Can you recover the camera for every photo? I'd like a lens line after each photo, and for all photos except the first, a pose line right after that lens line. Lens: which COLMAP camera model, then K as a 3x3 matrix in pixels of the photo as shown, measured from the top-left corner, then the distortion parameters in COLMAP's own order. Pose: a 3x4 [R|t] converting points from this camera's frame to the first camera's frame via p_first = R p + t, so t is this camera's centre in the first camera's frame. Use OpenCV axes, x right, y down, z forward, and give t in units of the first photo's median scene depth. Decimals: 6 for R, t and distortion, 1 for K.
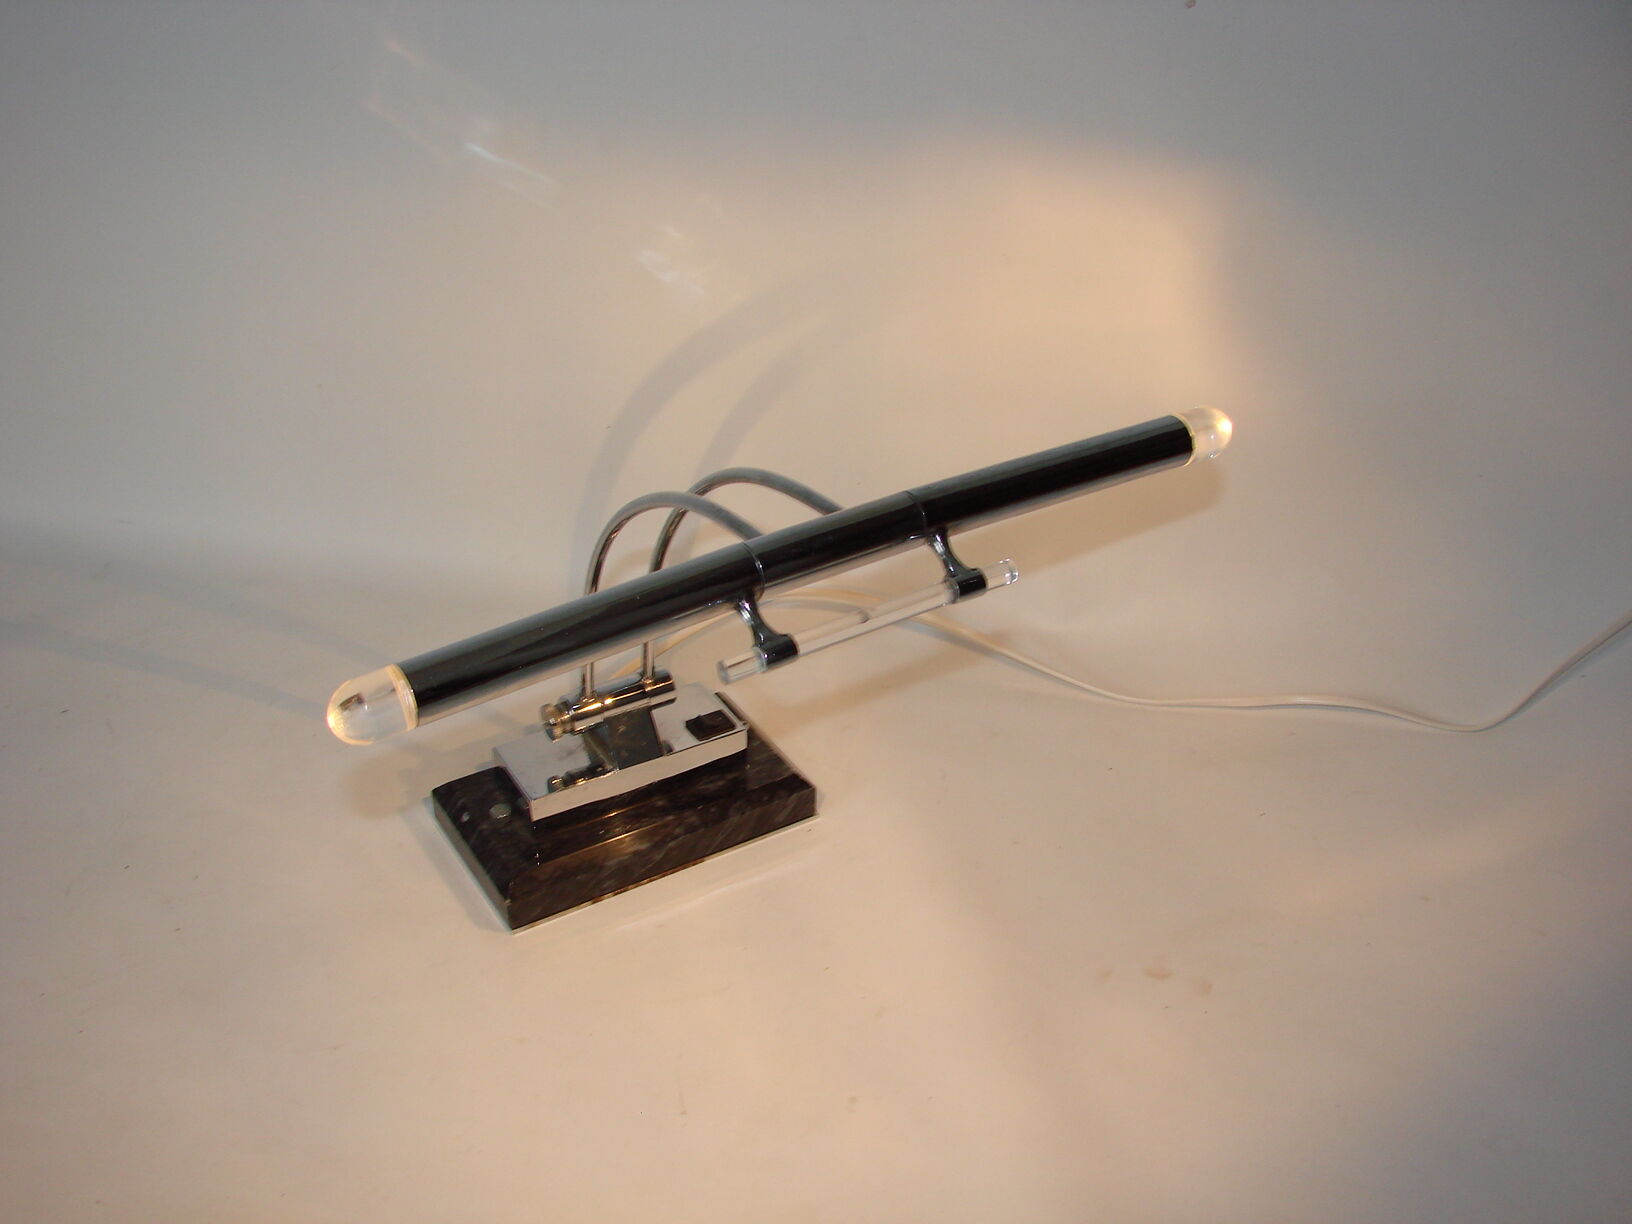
lens RADIAL K [[1758.4, 0, 816.0], [0, 1758.4, 612.0], [0, 0, 1]] dist [-0.202459, 0.183888]
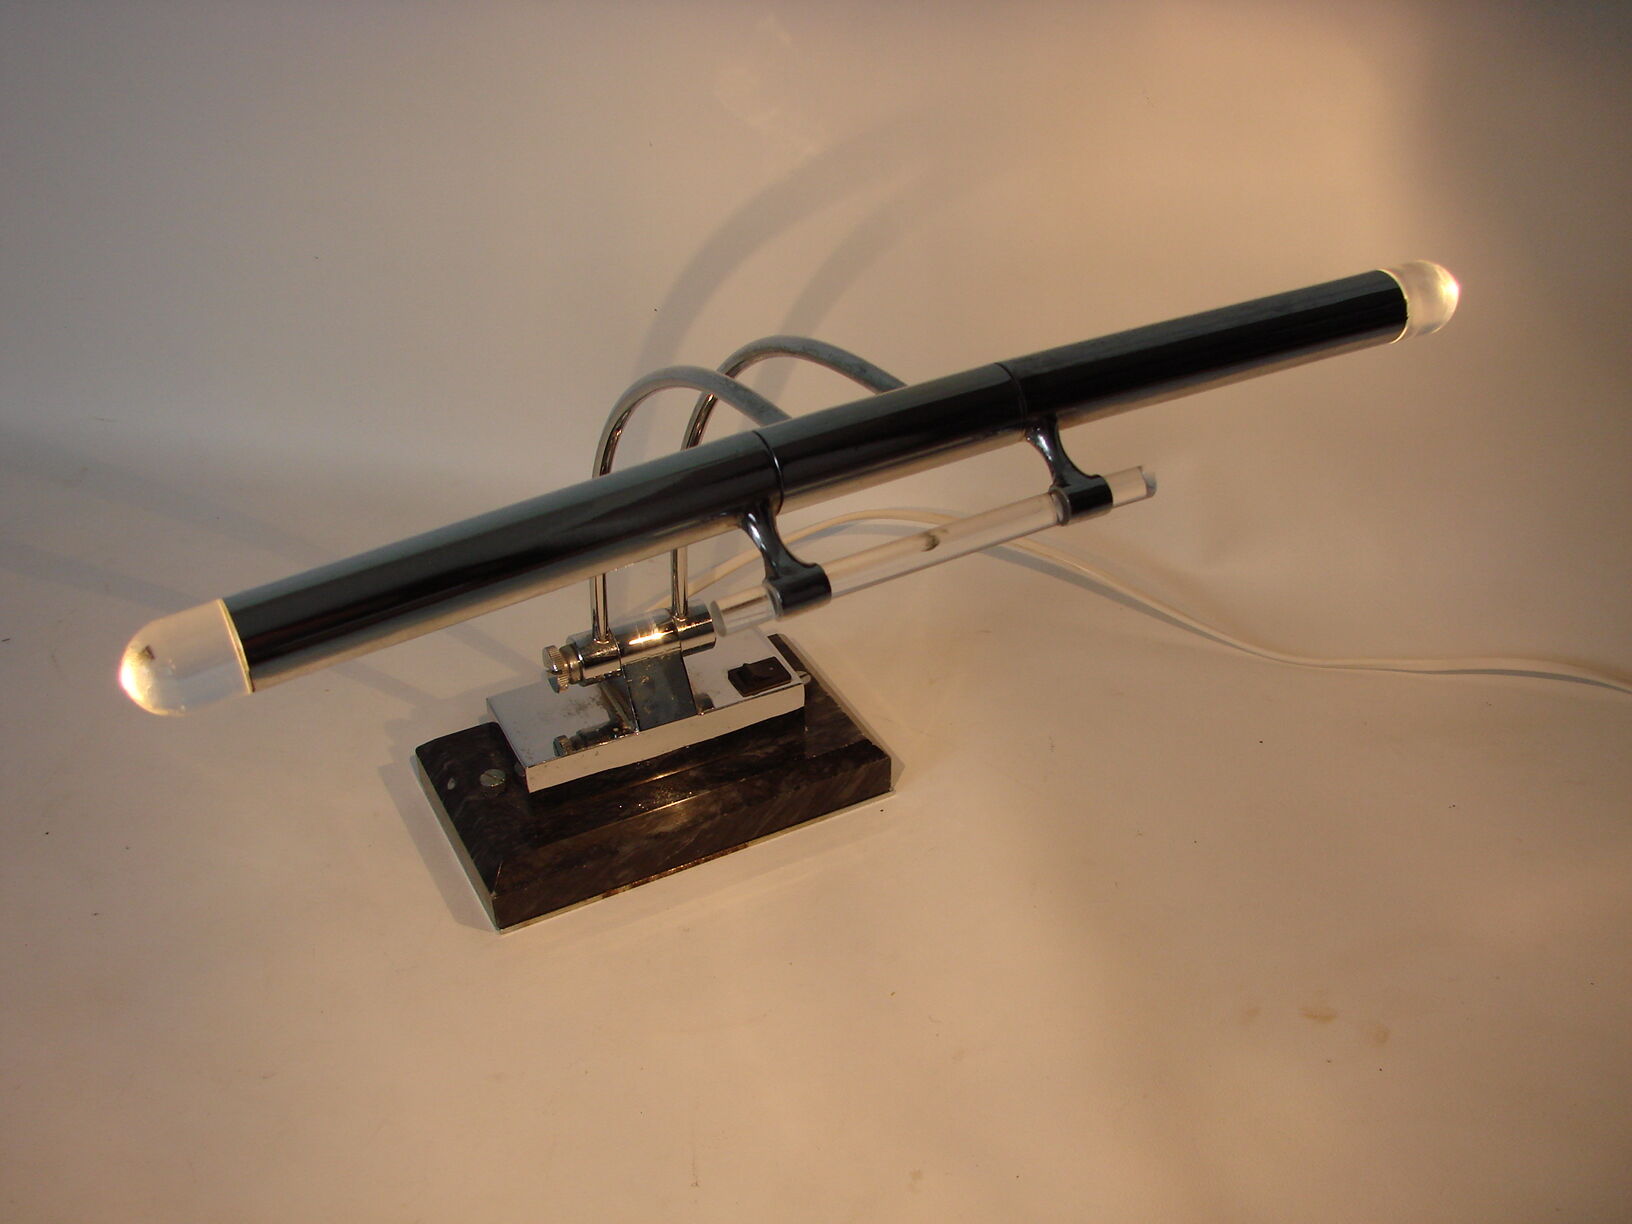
lens RADIAL K [[1758.4, 0, 816.0], [0, 1758.4, 612.0], [0, 0, 1]] dist [-0.202459, 0.183888]
pose [[0.997250, 0.022913, -0.070485, 0.021692], [-0.020057, 0.998959, 0.040961, 0.002168], [0.071351, -0.039435, 0.996671, 0.215713]]
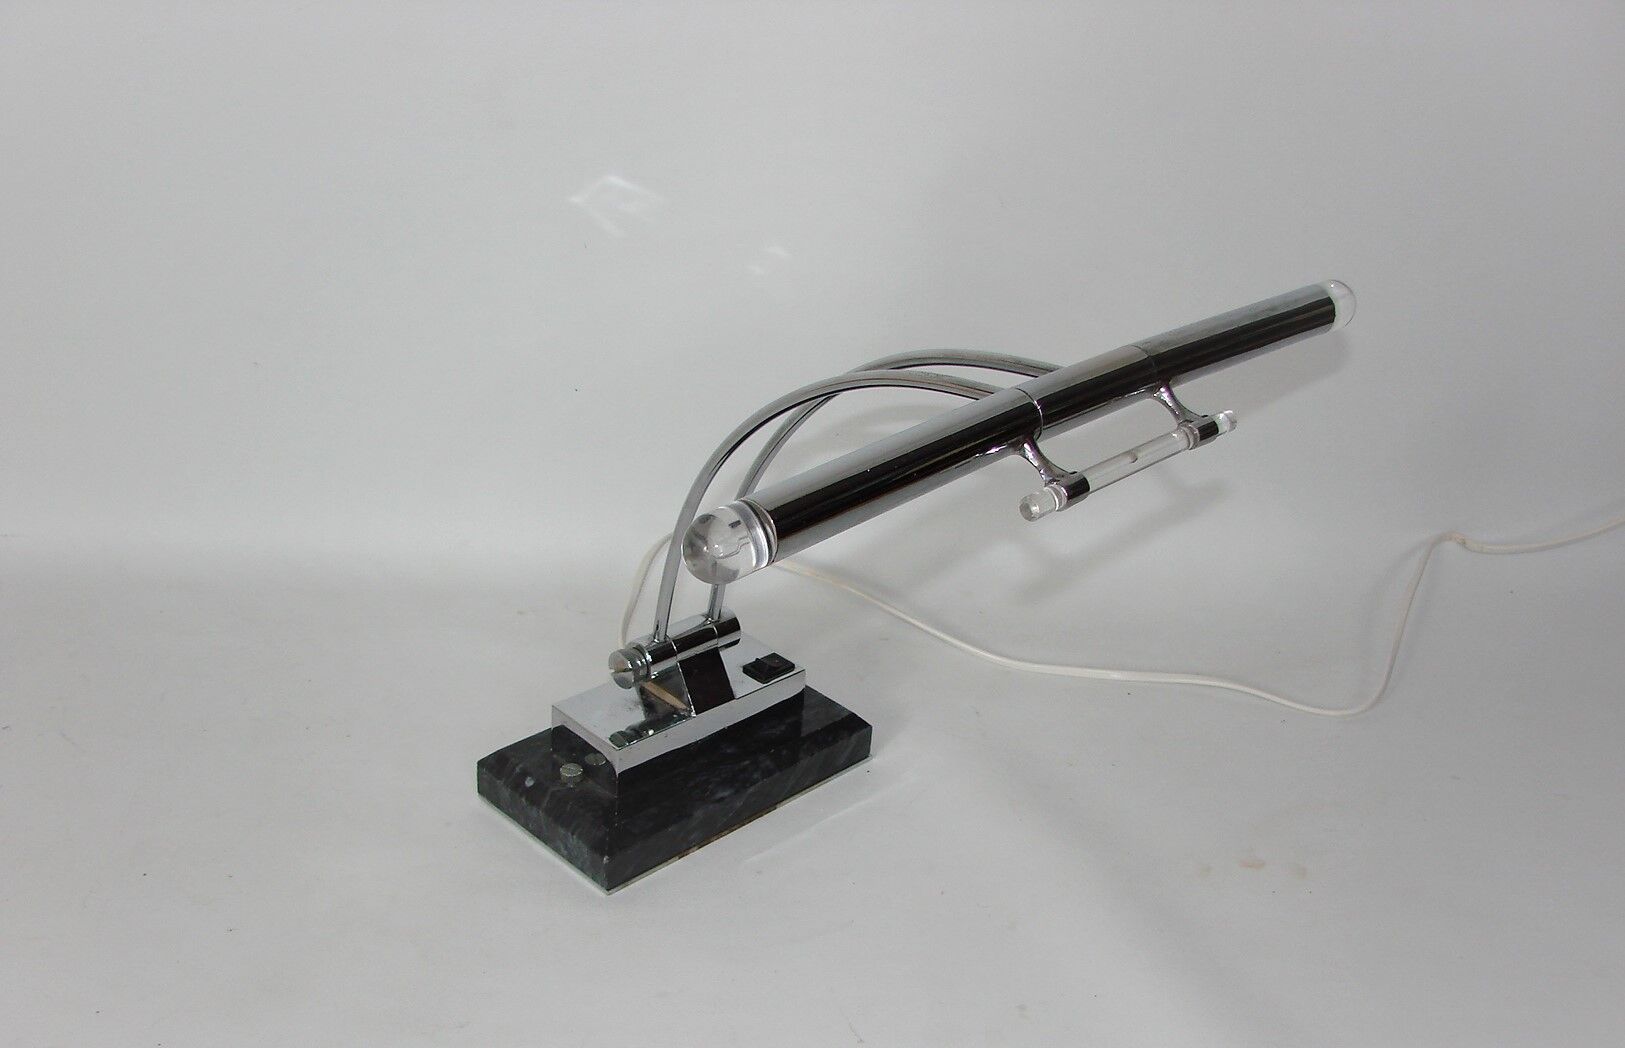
lens RADIAL K [[1762.1, 0, 814.9], [0, 1762.1, 596.0], [0, 0, 1]] dist [-0.162161, -0.005944]
pose [[0.971734, -0.063120, 0.227483, -0.262670], [0.078363, 0.995201, -0.058603, 0.086705], [-0.222693, 0.074773, 0.972017, 0.047735]]
